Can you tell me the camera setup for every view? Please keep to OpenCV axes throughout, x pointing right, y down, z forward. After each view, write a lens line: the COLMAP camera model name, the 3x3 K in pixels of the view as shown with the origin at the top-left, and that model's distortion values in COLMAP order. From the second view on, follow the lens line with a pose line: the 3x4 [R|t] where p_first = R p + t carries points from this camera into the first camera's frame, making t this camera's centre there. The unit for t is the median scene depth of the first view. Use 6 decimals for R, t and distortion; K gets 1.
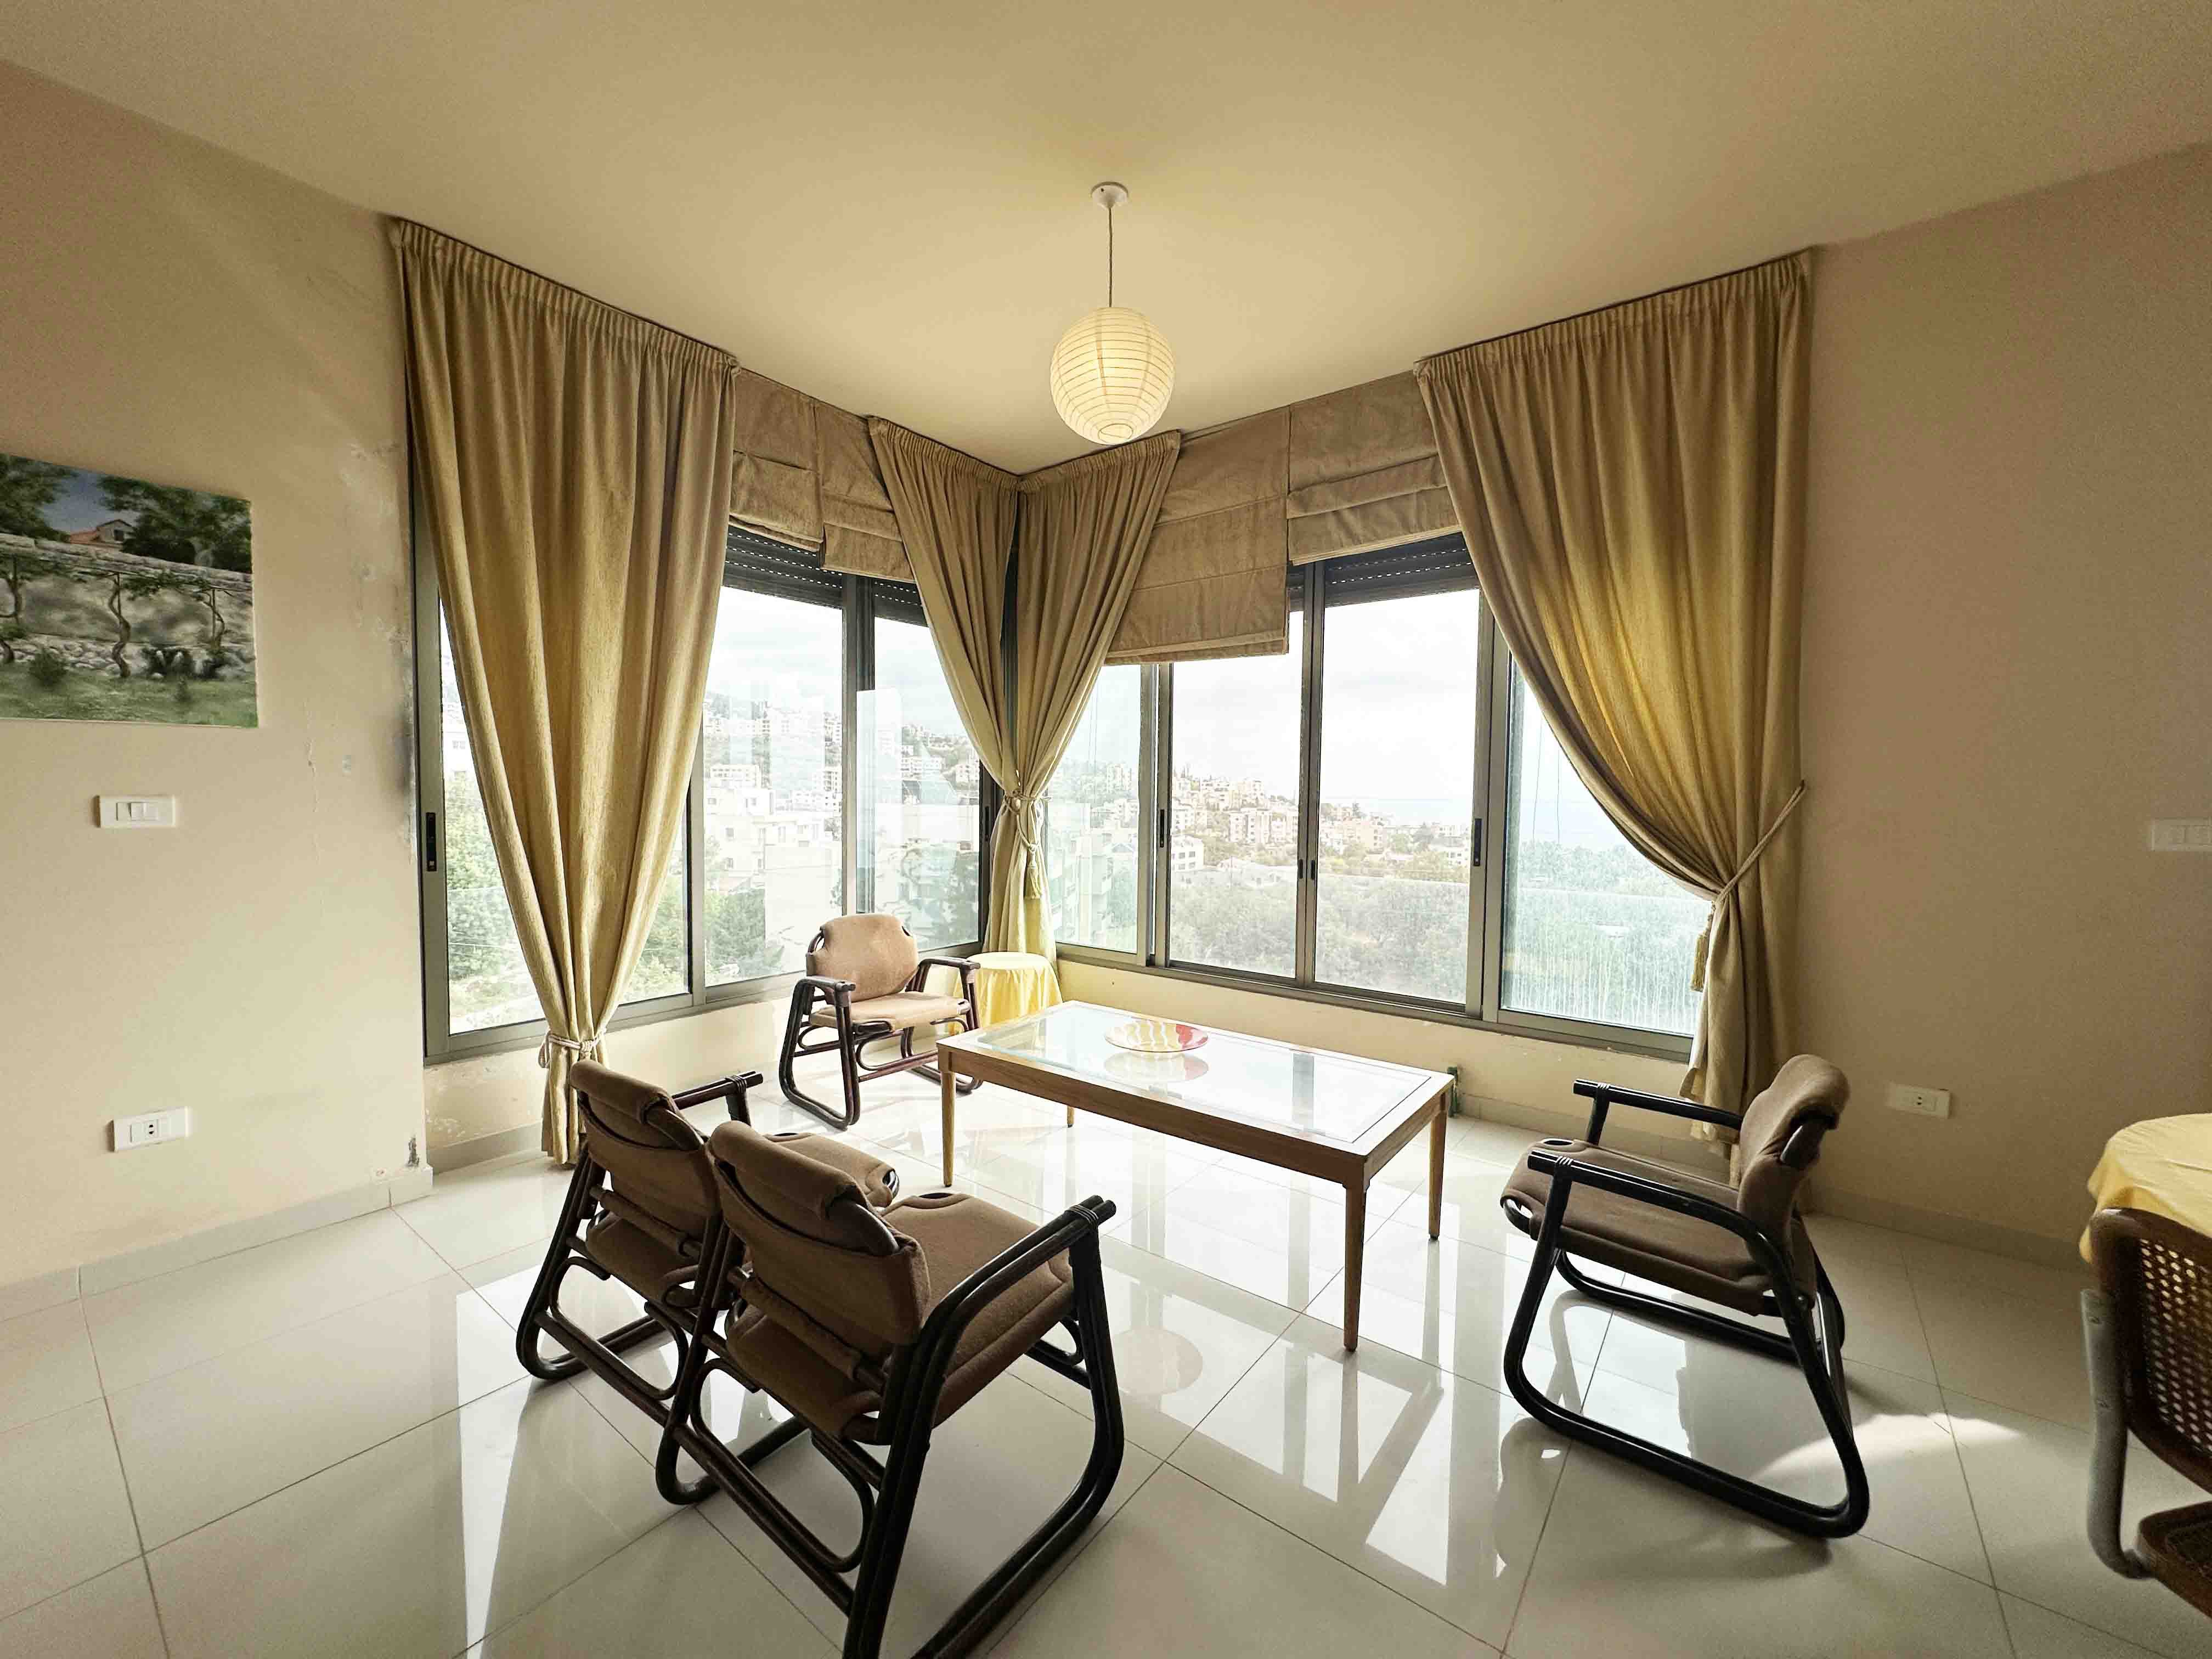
lens RADIAL K [[877.6, 0, 1106.0], [0, 877.6, 829.5], [0, 0, 1]] dist [-0.001689, -0.000055]
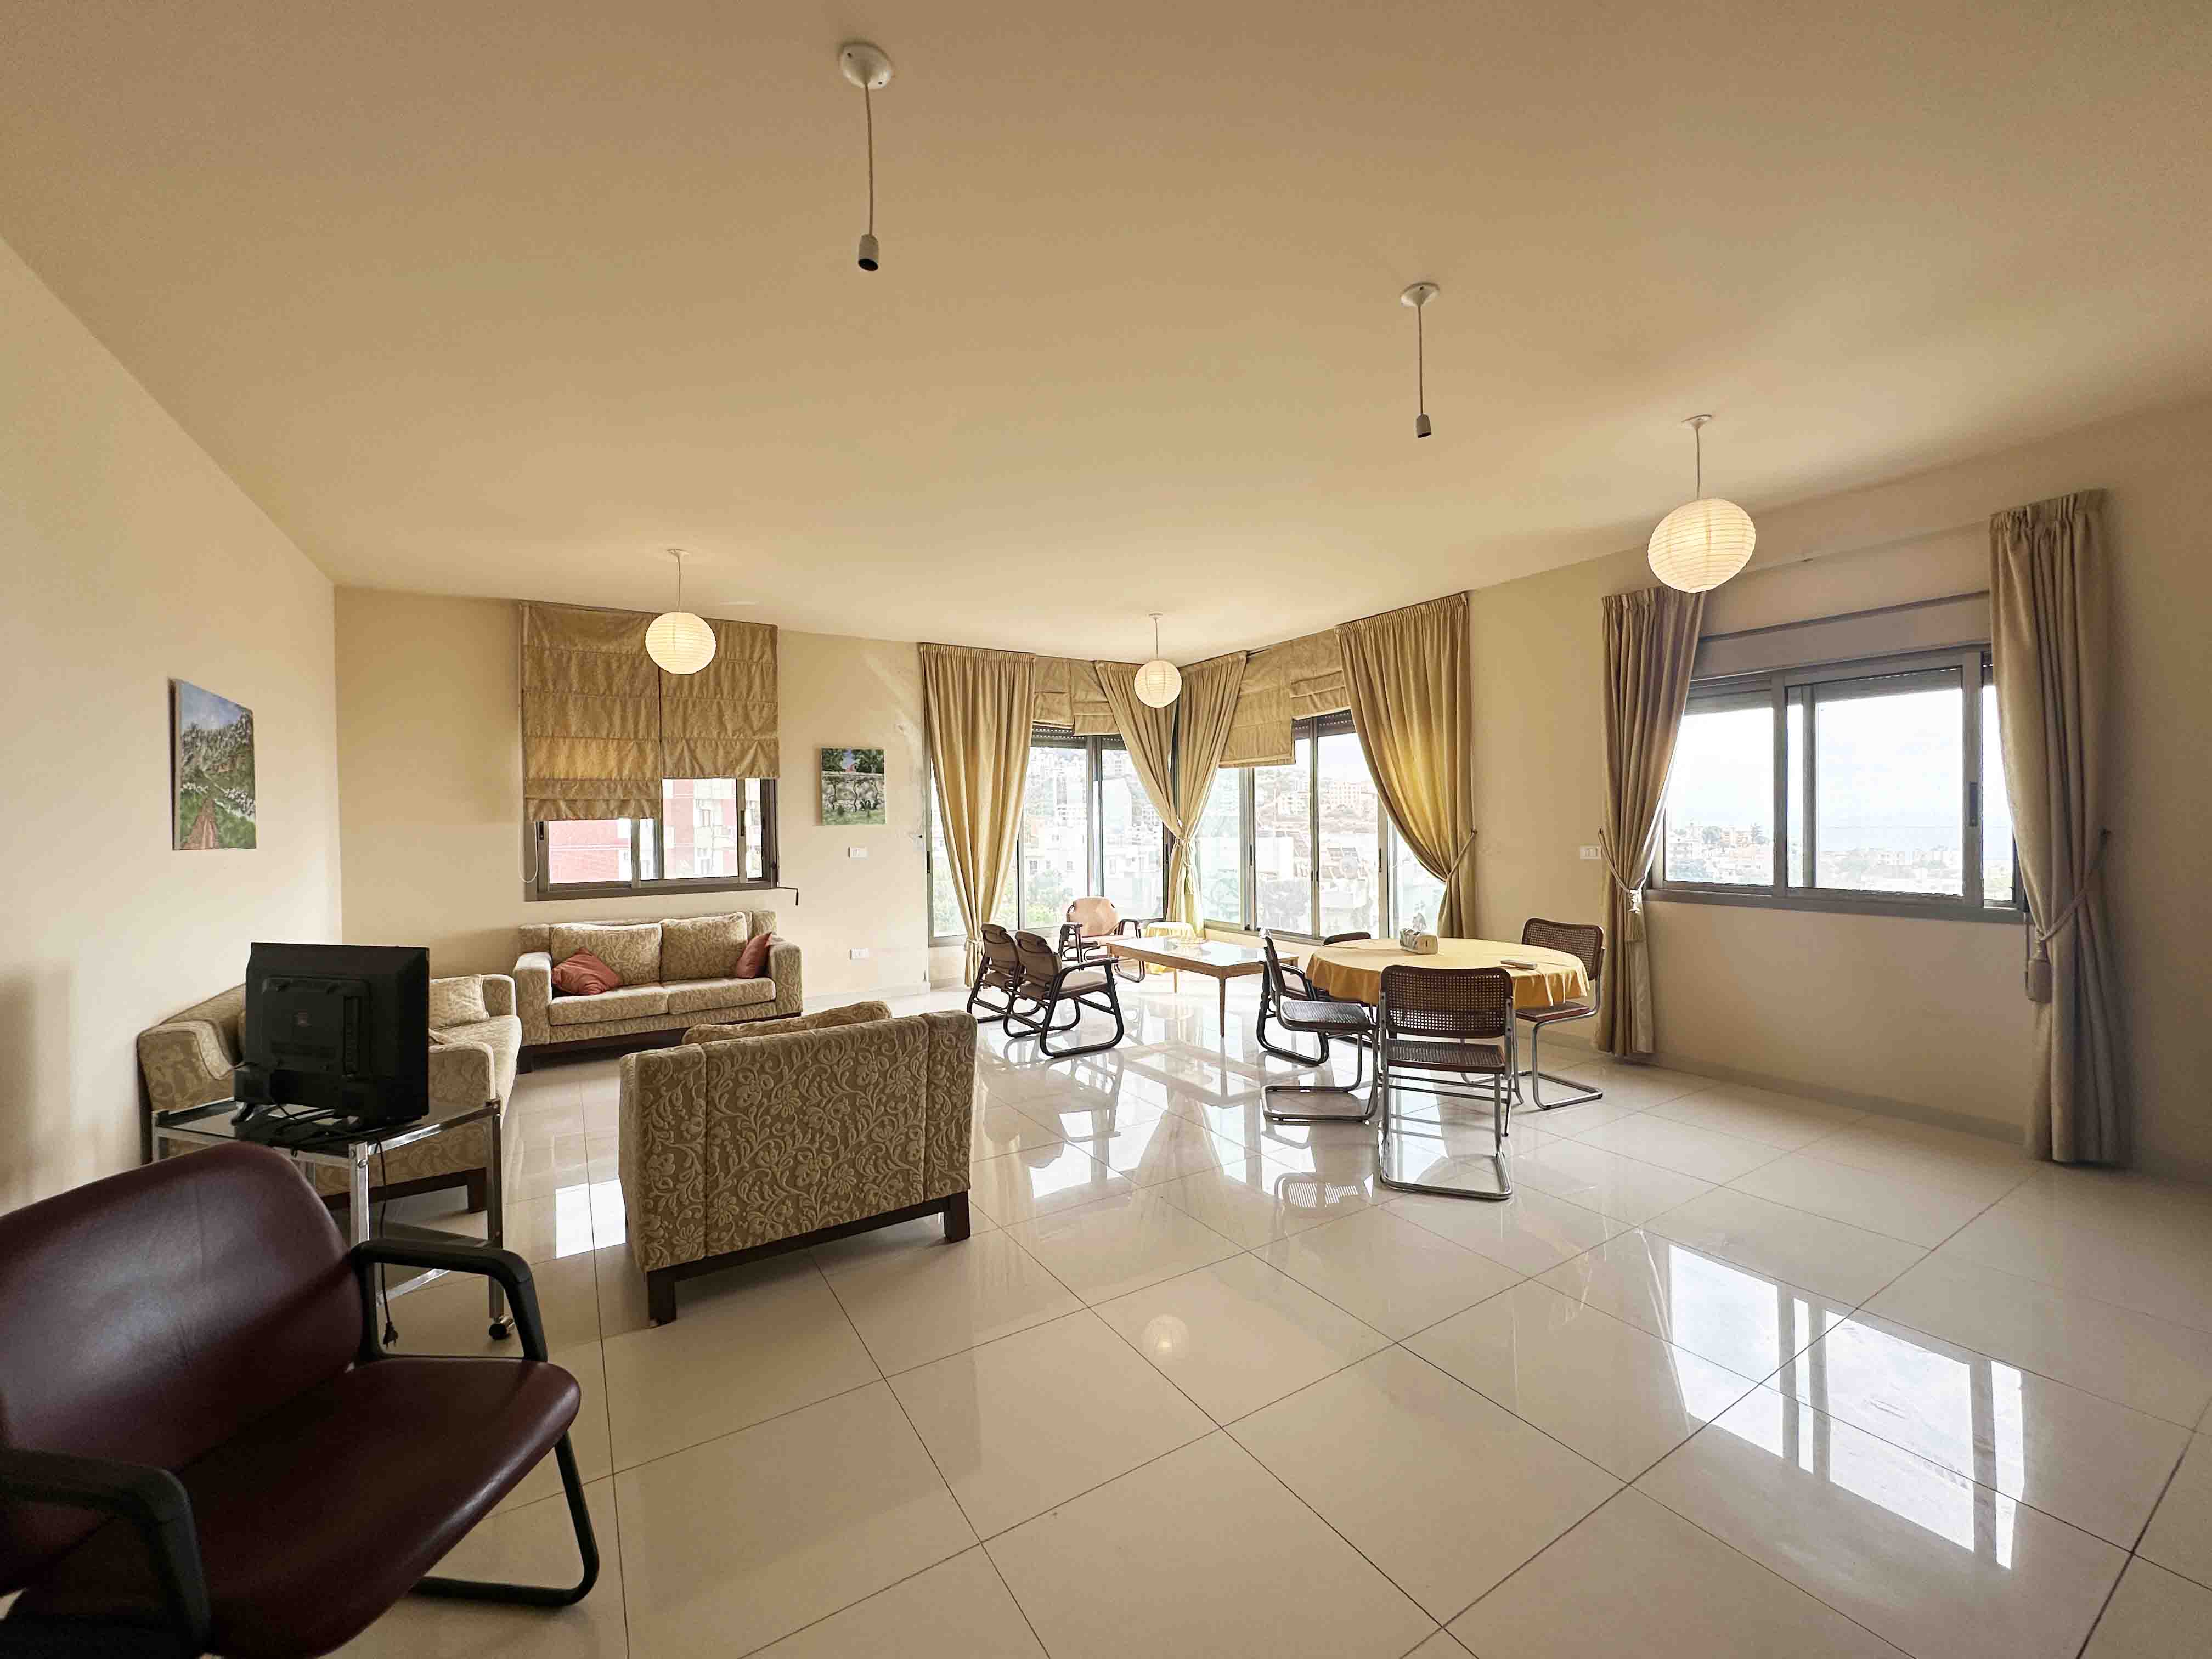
lens RADIAL K [[891.4, 0, 1106.0], [0, 891.4, 829.5], [0, 0, 1]] dist [-0.000611, -0.000020]
pose [[0.933302, -0.020882, -0.358486, 0.537147], [0.008003, 0.999269, -0.037373, 0.014698], [0.359004, 0.032011, 0.932787, -1.018554]]
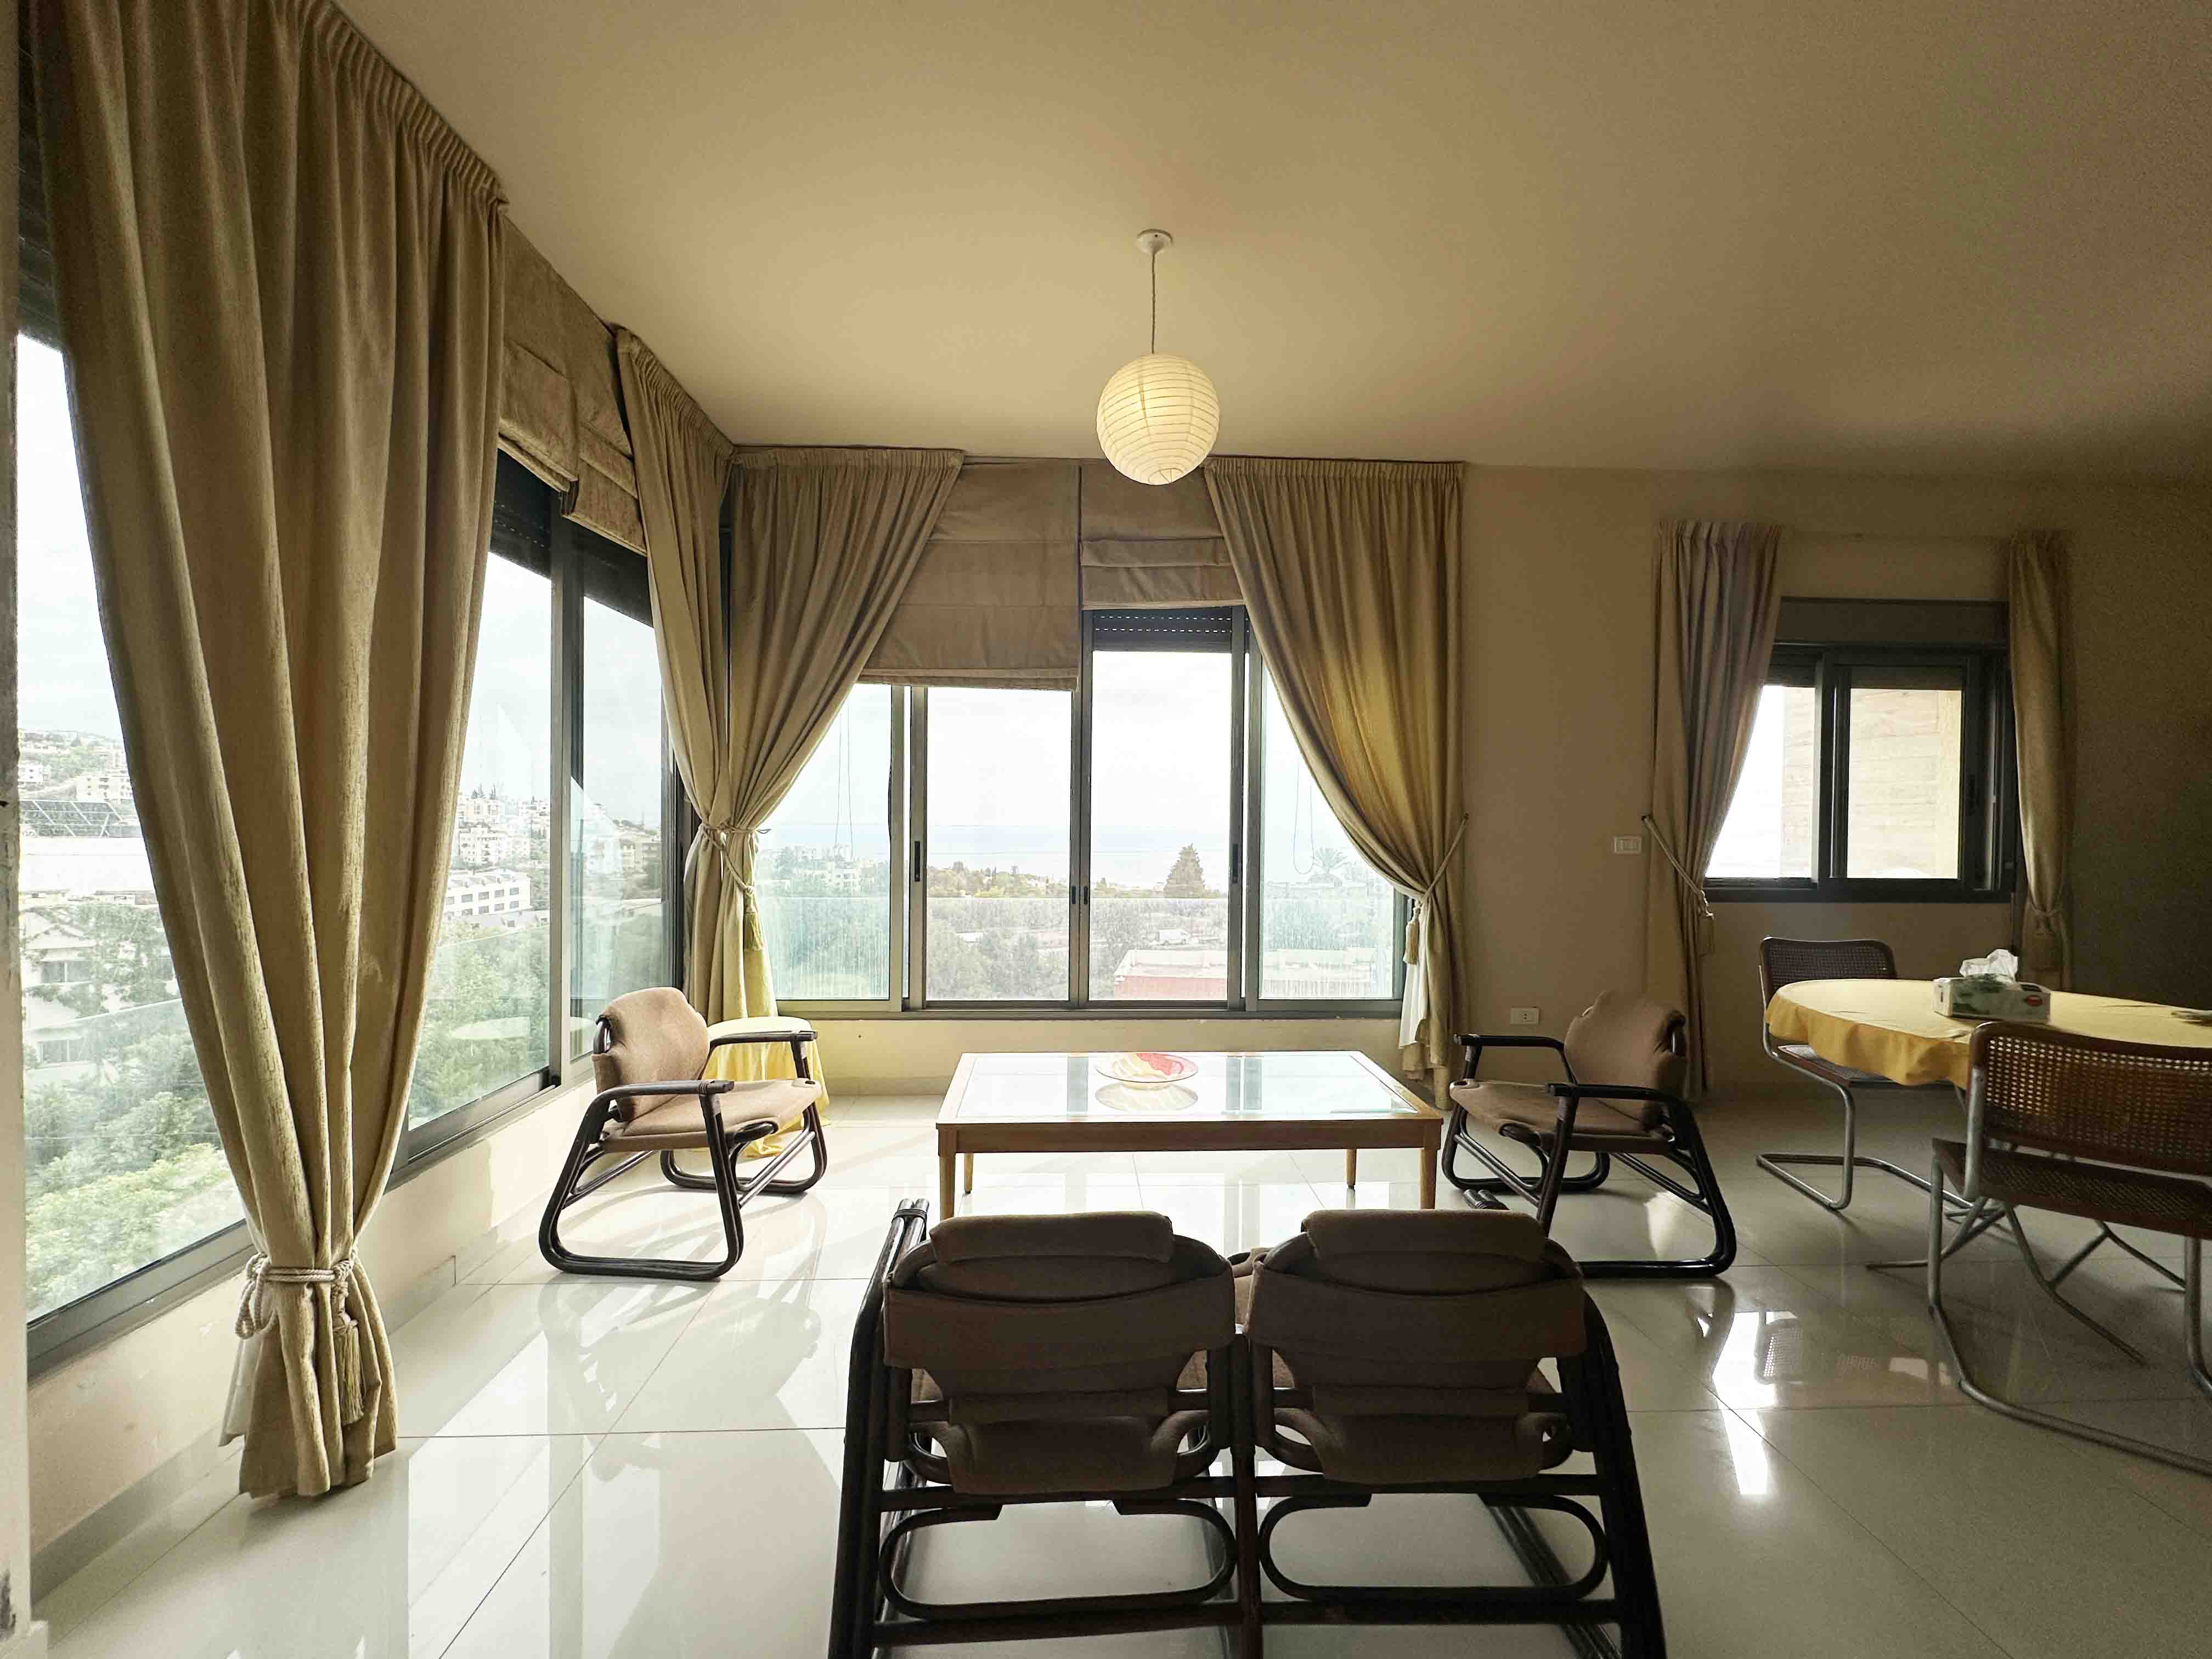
lens RADIAL K [[877.6, 0, 1106.0], [0, 877.6, 829.5], [0, 0, 1]] dist [-0.001689, -0.000055]
pose [[0.769820, -0.012540, 0.638138, -0.453730], [0.029960, 0.999415, -0.016503, -0.016531], [-0.637558, 0.031823, 0.769745, 0.176865]]
